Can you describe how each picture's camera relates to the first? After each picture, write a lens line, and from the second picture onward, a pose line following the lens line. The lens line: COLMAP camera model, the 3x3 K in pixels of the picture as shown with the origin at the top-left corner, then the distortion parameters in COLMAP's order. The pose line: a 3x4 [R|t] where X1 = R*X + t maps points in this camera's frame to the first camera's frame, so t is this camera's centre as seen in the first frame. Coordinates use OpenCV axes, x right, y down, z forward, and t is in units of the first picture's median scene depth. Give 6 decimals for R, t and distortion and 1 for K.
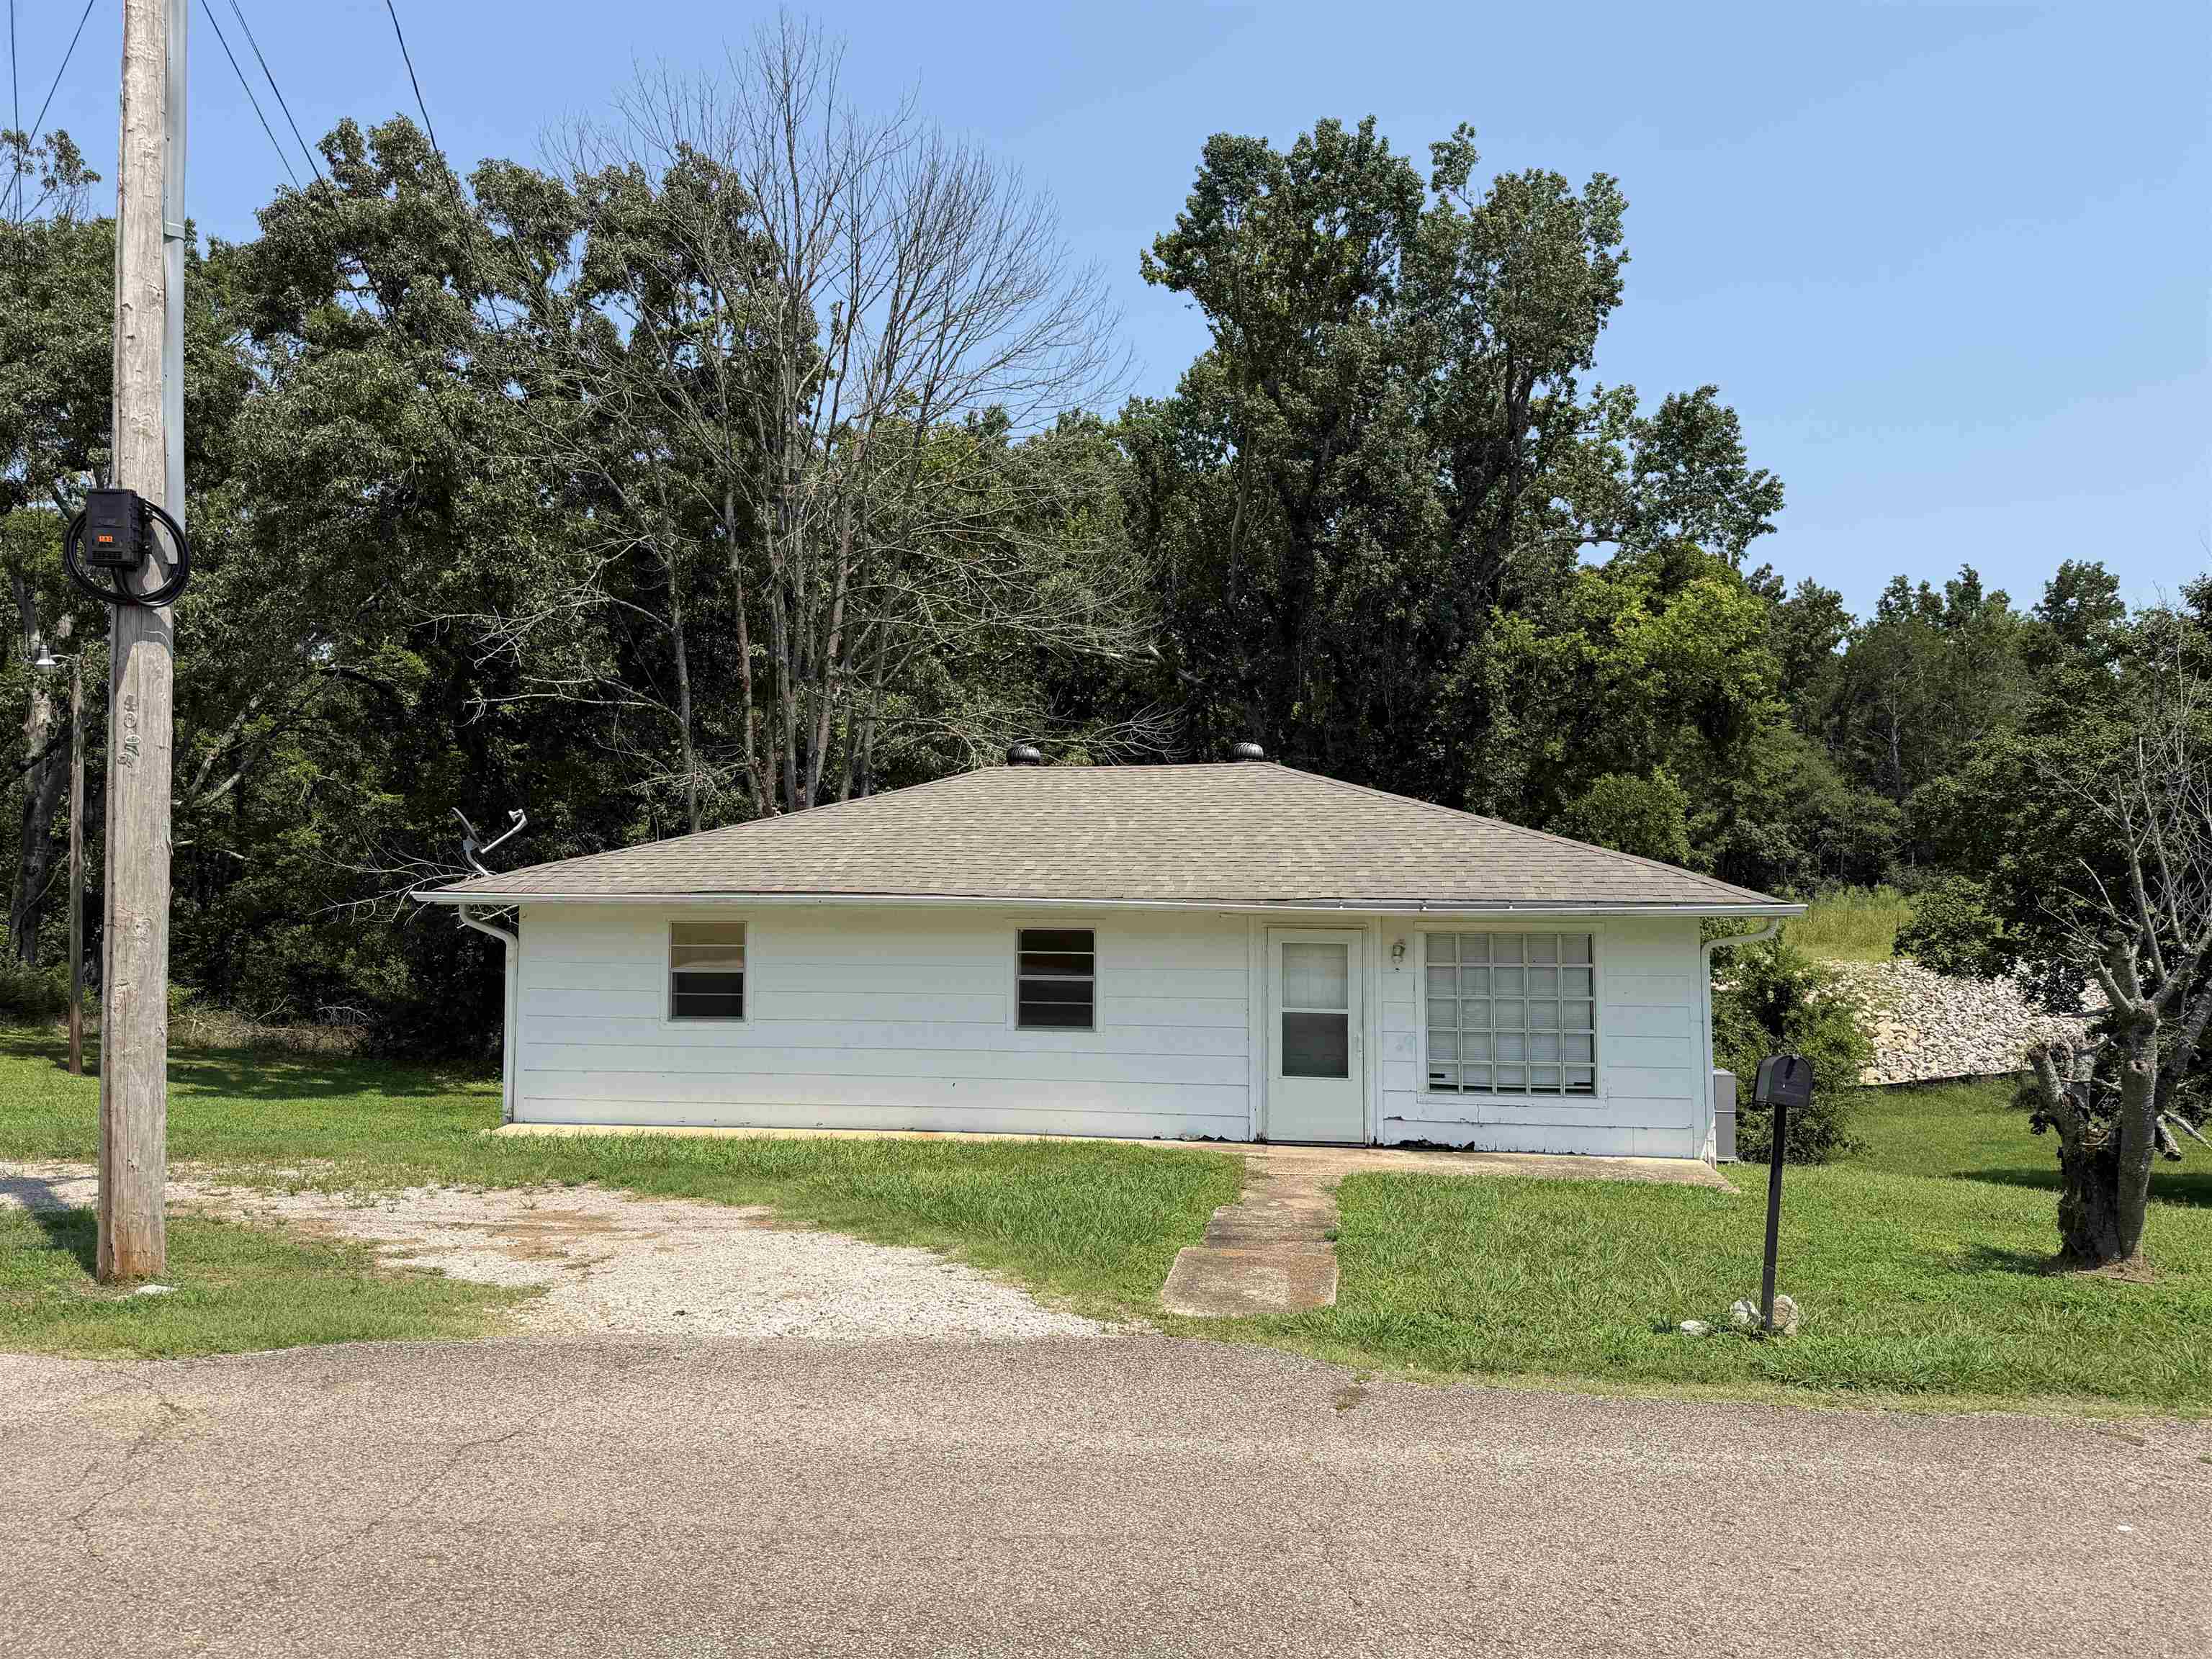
lens RADIAL K [[1572.0, 0, 1101.9], [0, 1572.0, 849.1], [0, 0, 1]] dist [0.114675, -0.145643]
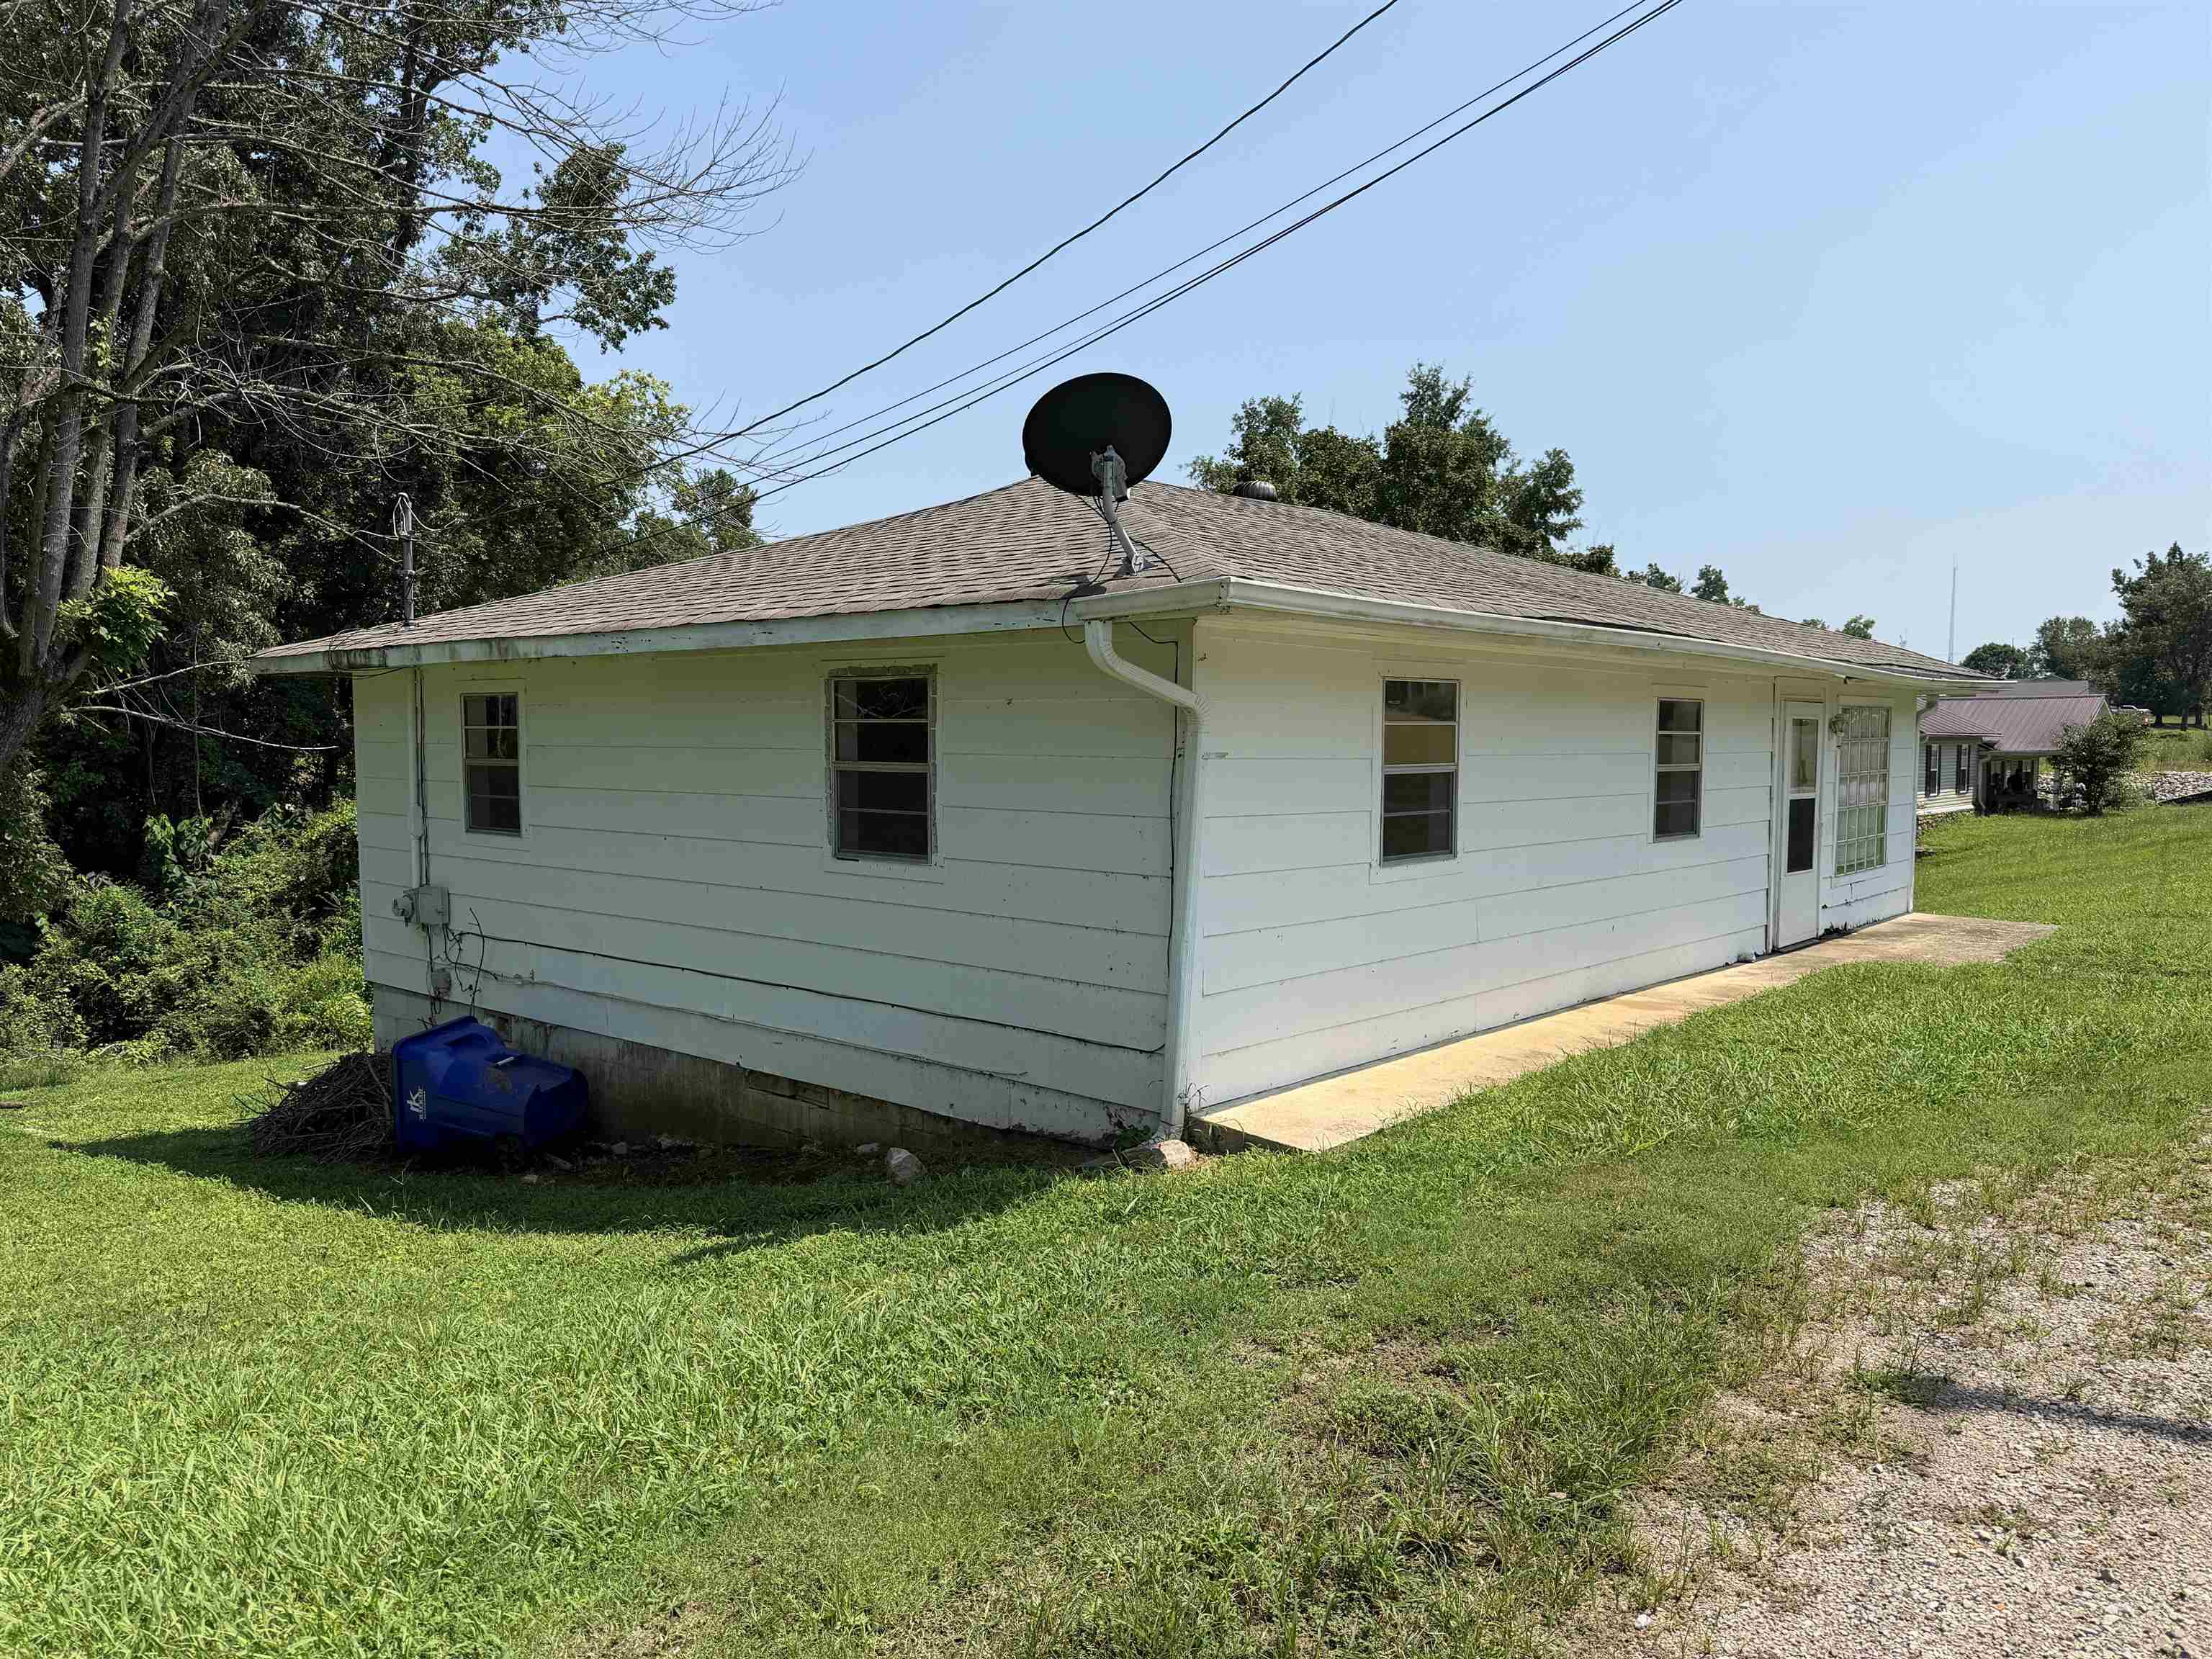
lens RADIAL K [[1535.7, 0, 1114.5], [0, 1535.7, 898.8], [0, 0, 1]] dist [0.087988, -0.127661]
pose [[0.536860, -0.089517, 0.838909, -0.754603], [-0.022865, 0.992446, 0.120533, 0.059881], [-0.843362, -0.083891, 0.530758, 0.806634]]
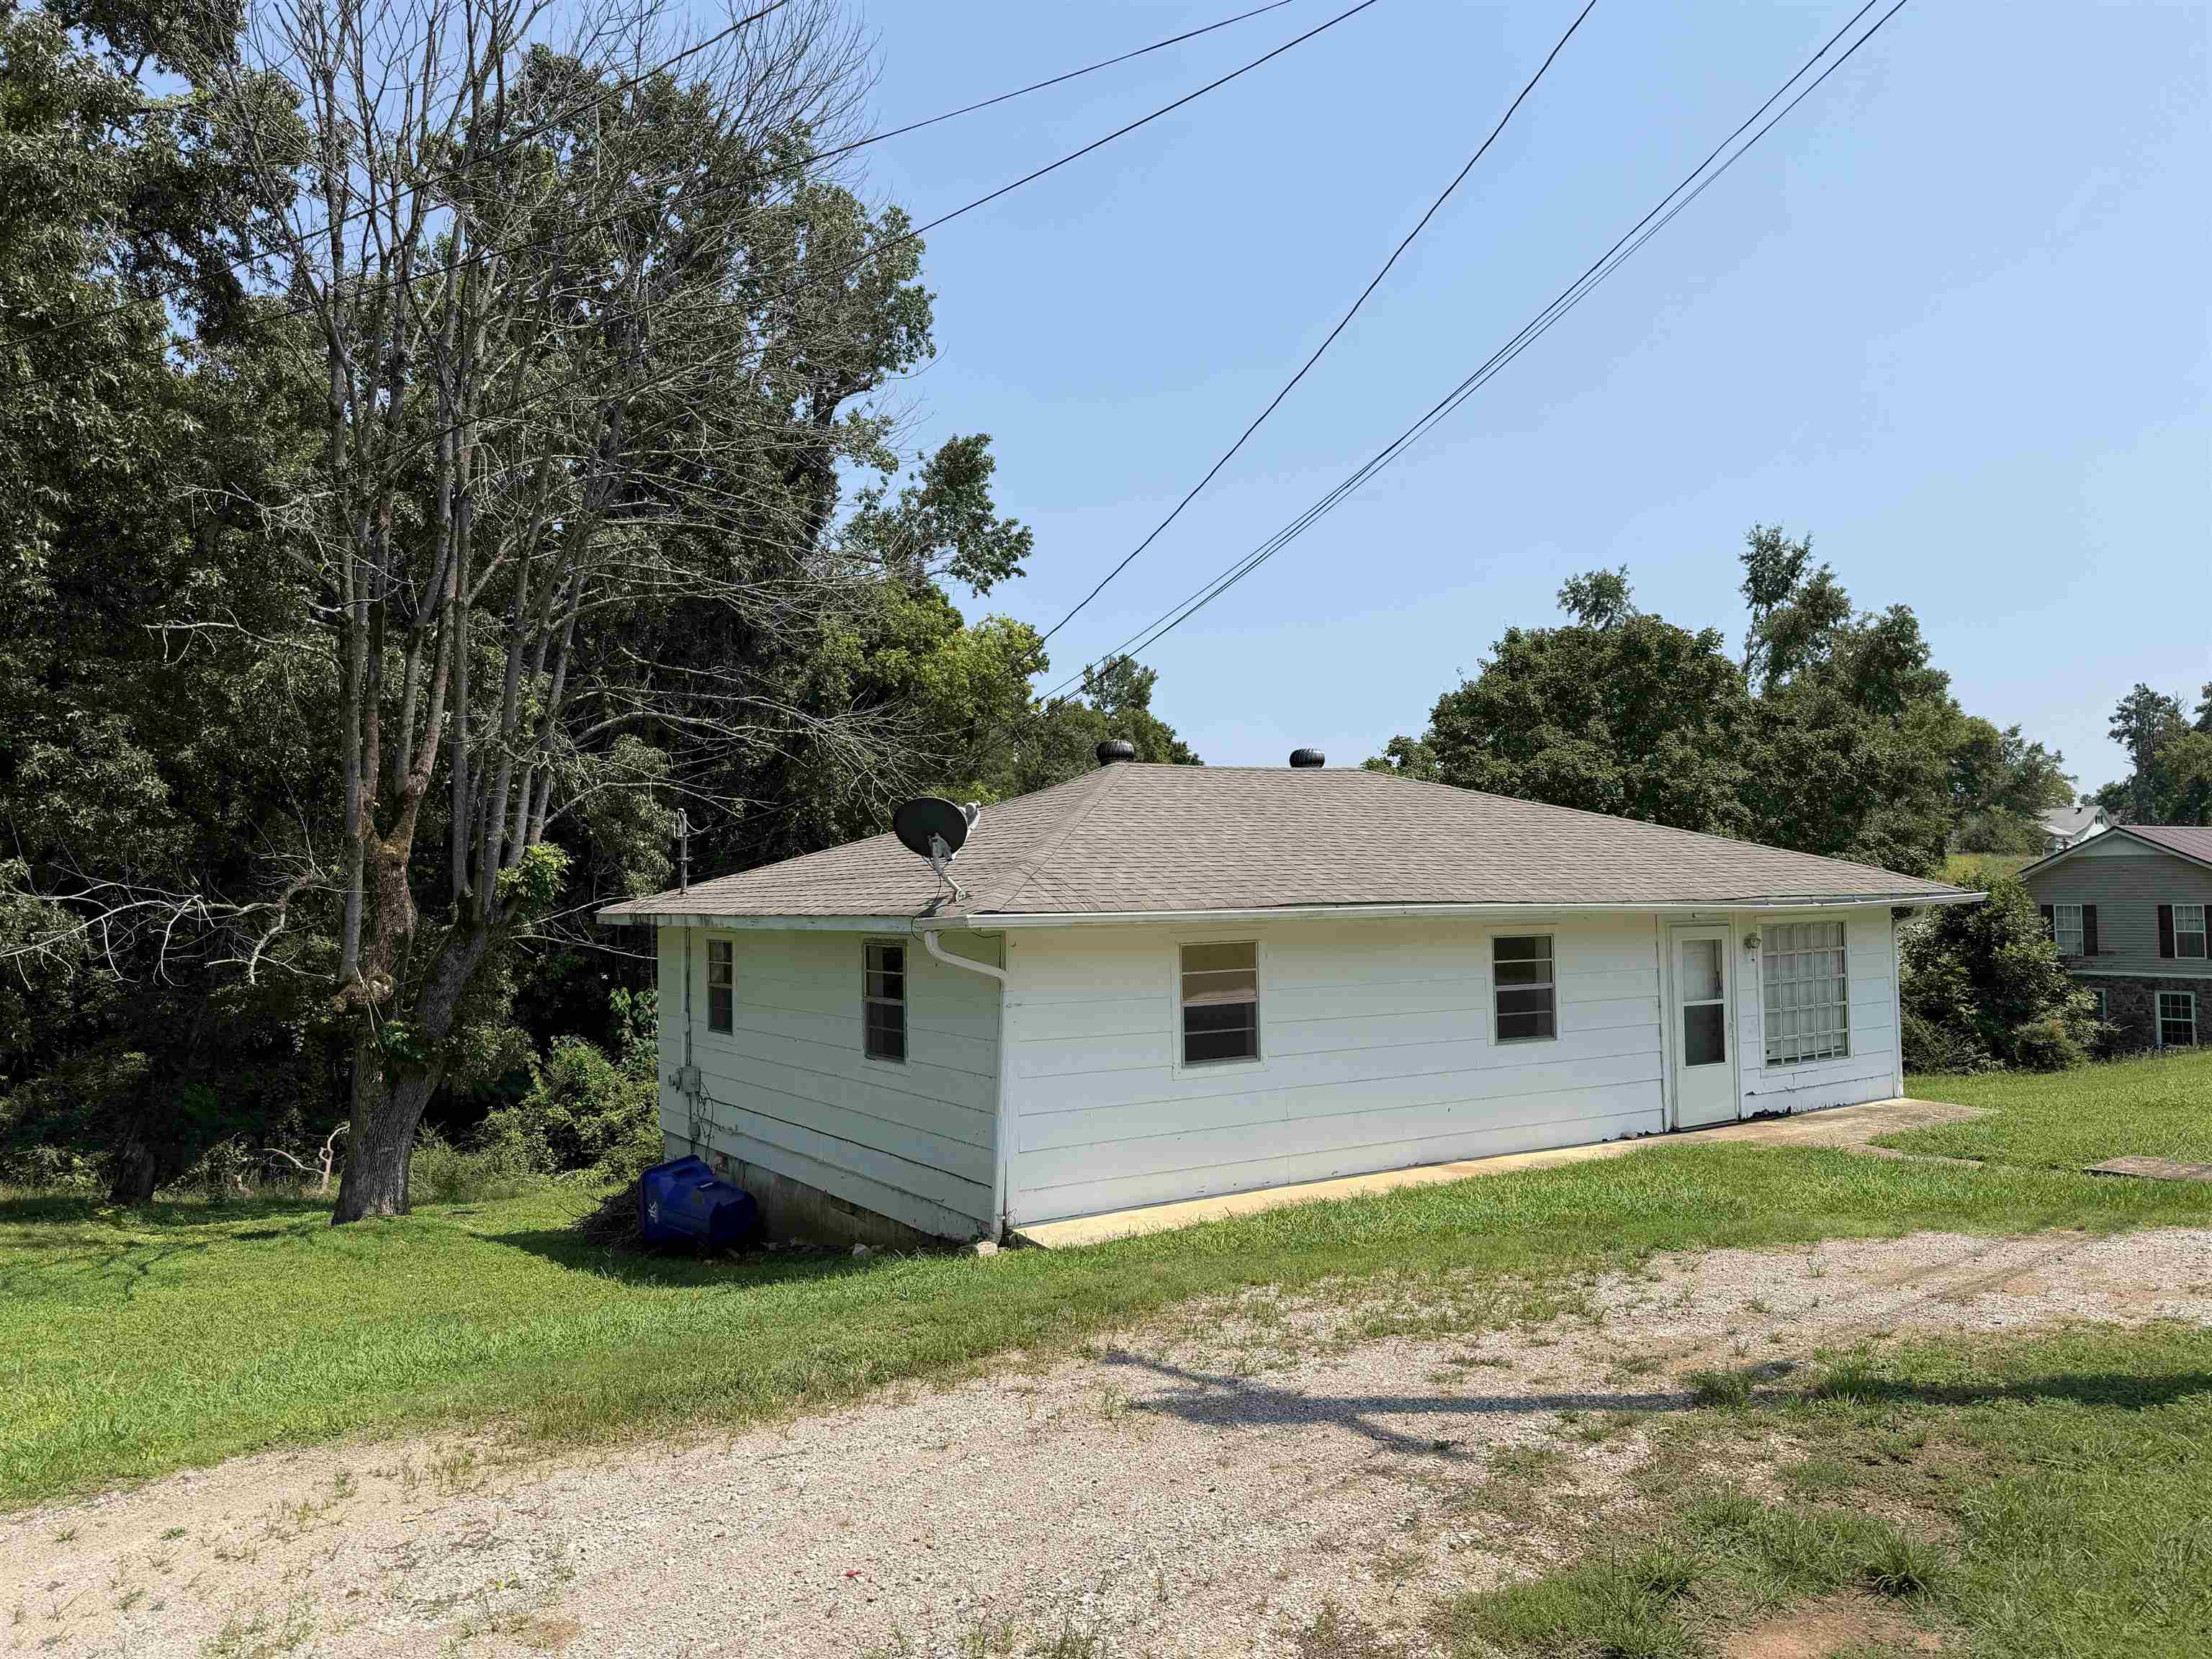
lens RADIAL K [[1535.7, 0, 1114.5], [0, 1535.7, 898.8], [0, 0, 1]] dist [0.087988, -0.127661]
pose [[0.744380, -0.018866, 0.667490, -0.816183], [0.002089, 0.999662, 0.025925, 0.003126], [-0.667753, -0.017904, 0.744167, 0.452241]]
